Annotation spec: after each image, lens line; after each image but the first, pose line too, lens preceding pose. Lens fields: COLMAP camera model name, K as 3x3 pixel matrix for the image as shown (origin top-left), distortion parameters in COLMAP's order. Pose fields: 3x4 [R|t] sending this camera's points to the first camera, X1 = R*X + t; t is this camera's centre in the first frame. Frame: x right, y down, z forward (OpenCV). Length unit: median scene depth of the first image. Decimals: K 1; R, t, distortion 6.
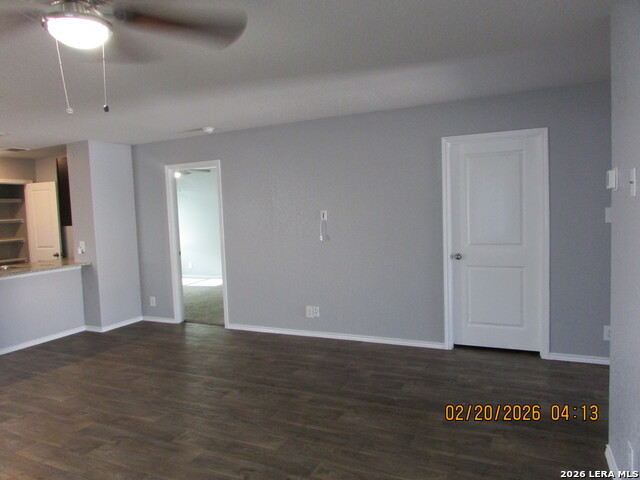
lens RADIAL K [[459.7, 0, 321.0], [0, 459.7, 239.2], [0, 0, 1]] dist [-0.034914, 0.018527]
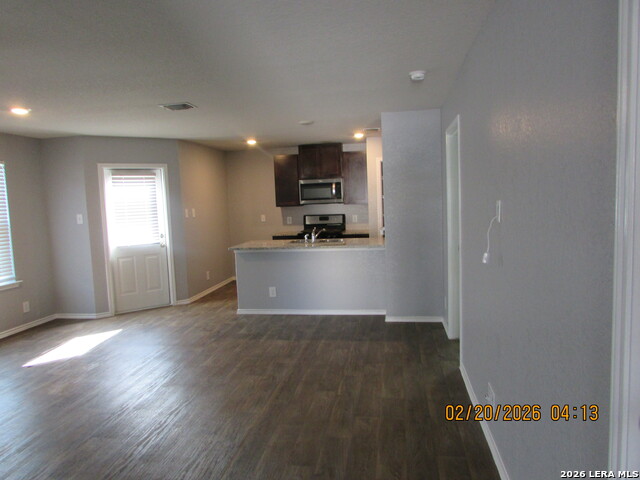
lens RADIAL K [[459.7, 0, 319.4], [0, 459.7, 242.7], [0, 0, 1]] dist [-0.034914, 0.018527]
pose [[0.261601, 0.123555, -0.957235, 0.366812], [-0.035298, 0.992334, 0.118439, -0.061934], [0.964530, 0.002805, 0.263957, 0.631832]]
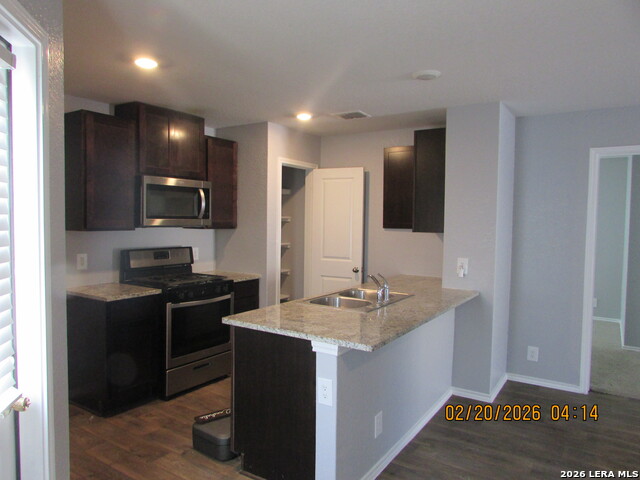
lens RADIAL K [[459.7, 0, 305.1], [0, 459.7, 215.0], [0, 0, 1]] dist [-0.034914, 0.018527]
pose [[0.989162, 0.049208, -0.138338, -0.668225], [-0.059677, 0.995575, -0.072582, 0.006673], [0.134154, 0.080051, 0.987722, 0.330772]]
